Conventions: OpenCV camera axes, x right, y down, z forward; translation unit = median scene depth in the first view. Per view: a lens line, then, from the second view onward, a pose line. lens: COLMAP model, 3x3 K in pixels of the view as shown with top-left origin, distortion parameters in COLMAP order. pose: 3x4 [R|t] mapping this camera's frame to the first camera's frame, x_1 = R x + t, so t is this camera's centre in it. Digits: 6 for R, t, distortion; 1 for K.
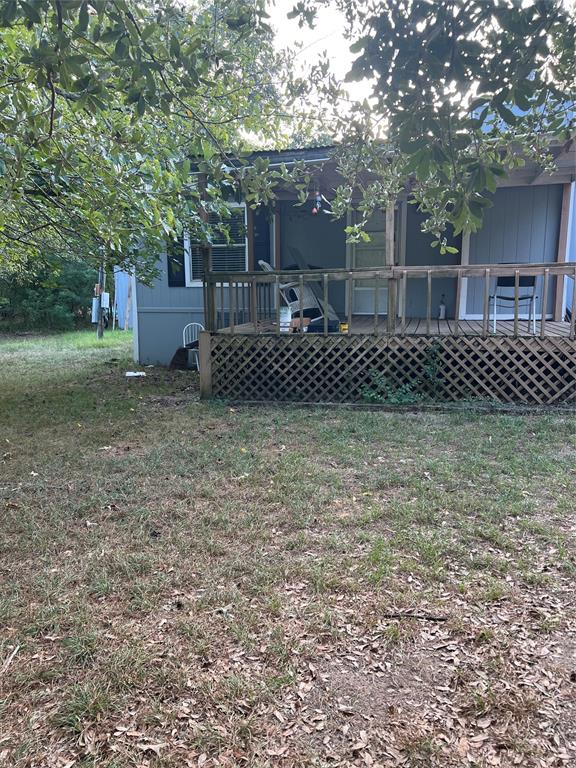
lens RADIAL K [[617.8, 0, 285.0], [0, 617.8, 379.2], [0, 0, 1]] dist [0.067074, -0.080687]
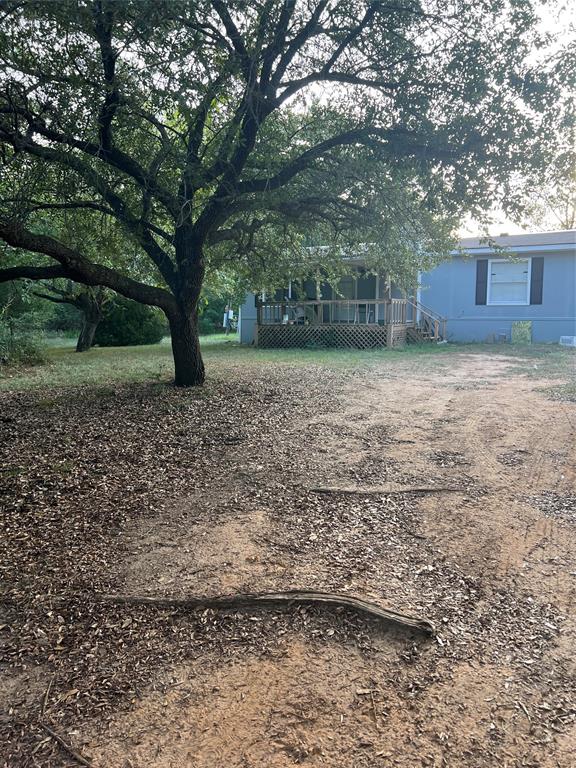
lens RADIAL K [[617.8, 0, 285.0], [0, 617.8, 379.2], [0, 0, 1]] dist [0.067074, -0.080687]
pose [[0.975043, 0.034374, -0.219338, 0.470767], [-0.042097, 0.998644, -0.030635, 0.192386], [0.217988, 0.039104, 0.975168, -1.258924]]
